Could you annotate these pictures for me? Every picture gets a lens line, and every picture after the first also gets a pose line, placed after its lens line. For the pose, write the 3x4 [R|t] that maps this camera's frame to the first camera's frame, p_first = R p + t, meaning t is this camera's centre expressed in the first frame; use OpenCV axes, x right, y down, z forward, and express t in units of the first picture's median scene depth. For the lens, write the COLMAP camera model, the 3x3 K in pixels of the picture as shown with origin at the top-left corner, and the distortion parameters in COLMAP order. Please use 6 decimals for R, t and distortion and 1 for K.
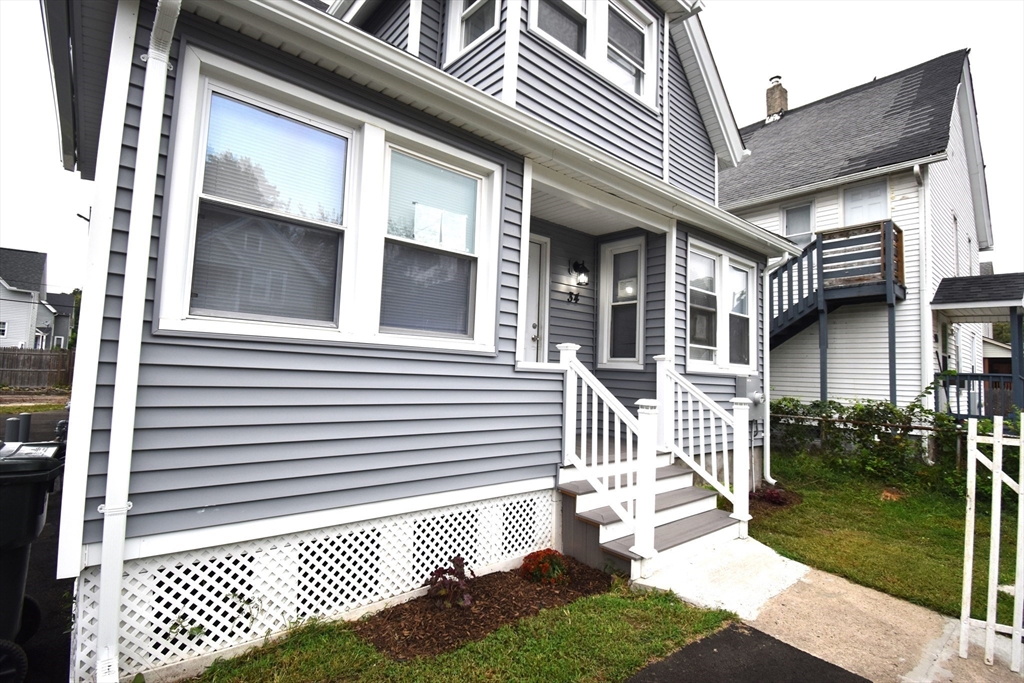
lens RADIAL K [[488.2, 0, 512.0], [0, 488.2, 341.5], [0, 0, 1]] dist [-0.002504, -0.000699]
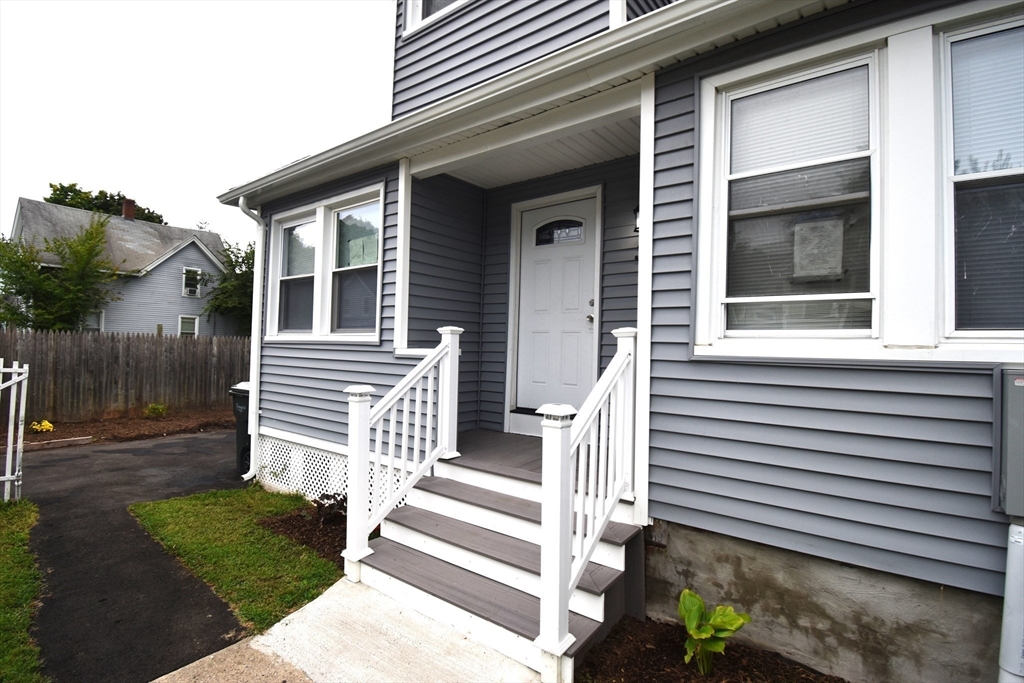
lens RADIAL K [[488.2, 0, 512.0], [0, 488.2, 341.5], [0, 0, 1]] dist [-0.002504, -0.000699]
pose [[0.213008, -0.041008, -0.976189, 1.287658], [0.057153, 0.997931, -0.029451, 0.079264], [0.975377, -0.049519, 0.214911, 1.145203]]
